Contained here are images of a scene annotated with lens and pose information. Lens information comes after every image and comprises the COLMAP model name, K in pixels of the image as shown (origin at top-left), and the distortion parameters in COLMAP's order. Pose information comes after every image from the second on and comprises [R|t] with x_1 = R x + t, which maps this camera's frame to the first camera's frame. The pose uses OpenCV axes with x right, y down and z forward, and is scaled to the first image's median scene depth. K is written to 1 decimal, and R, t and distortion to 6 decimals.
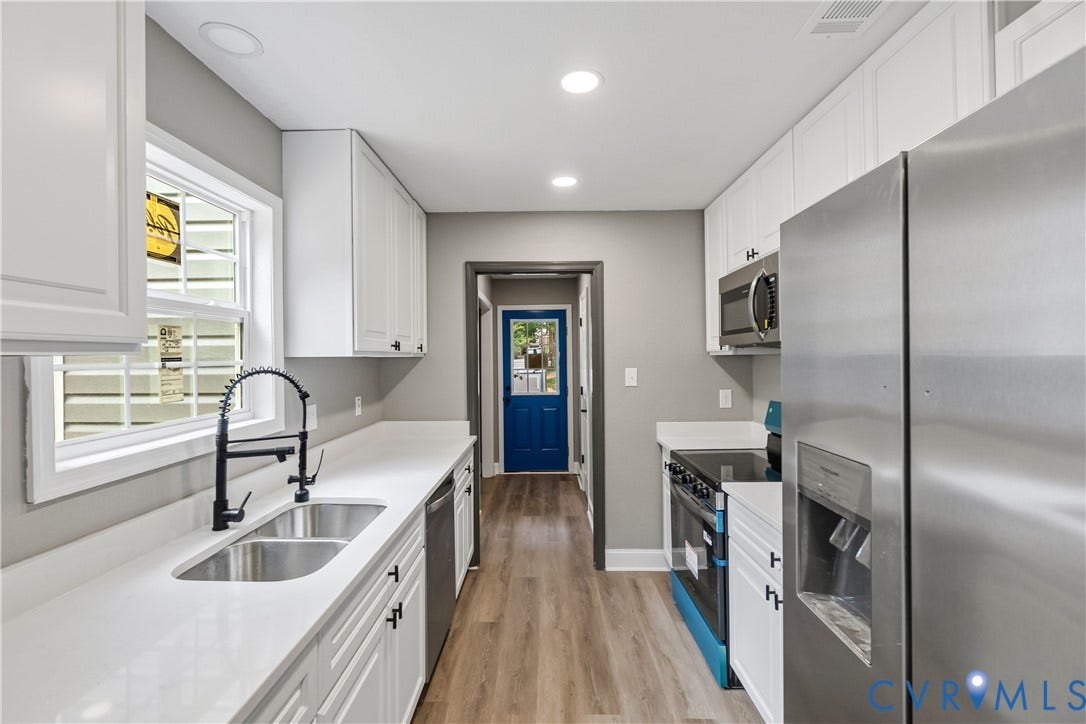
lens RADIAL K [[469.2, 0, 544.1], [0, 469.2, 354.1], [0, 0, 1]] dist [0.000901, -0.001445]
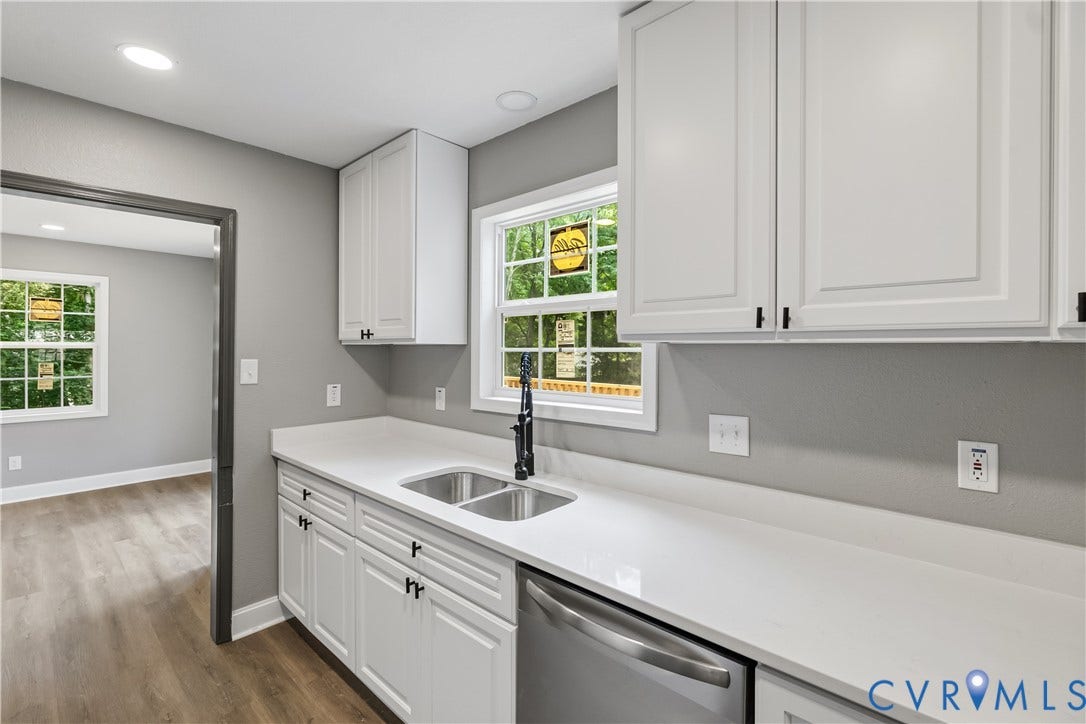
lens RADIAL K [[469.2, 0, 542.4], [0, 469.2, 350.2], [0, 0, 1]] dist [0.000901, -0.001445]
pose [[-0.687169, 0.012973, -0.726382, 0.120781], [0.010560, 0.999913, 0.007869, 0.007401], [0.726421, -0.002263, -0.687247, 0.976791]]
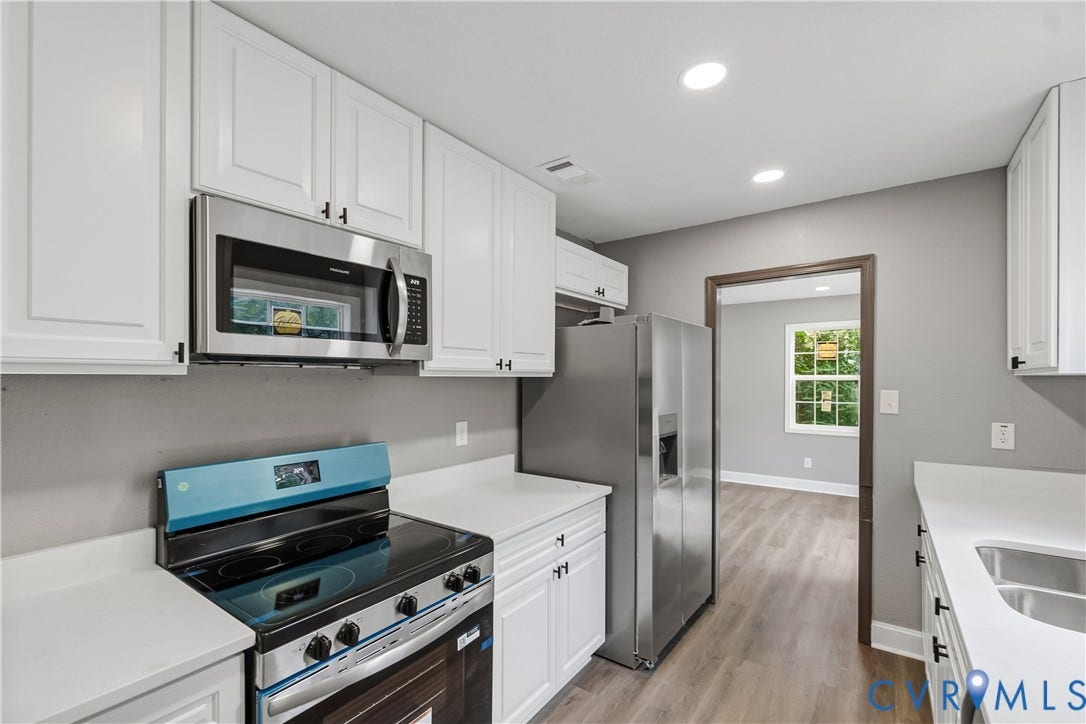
lens RADIAL K [[469.2, 0, 546.9], [0, 469.2, 376.0], [0, 0, 1]] dist [0.000901, -0.001445]
pose [[-0.815469, 0.013275, 0.578648, -0.115700], [0.003617, 0.999834, -0.017841, 0.011393], [-0.578789, -0.012456, -0.815382, 1.117303]]
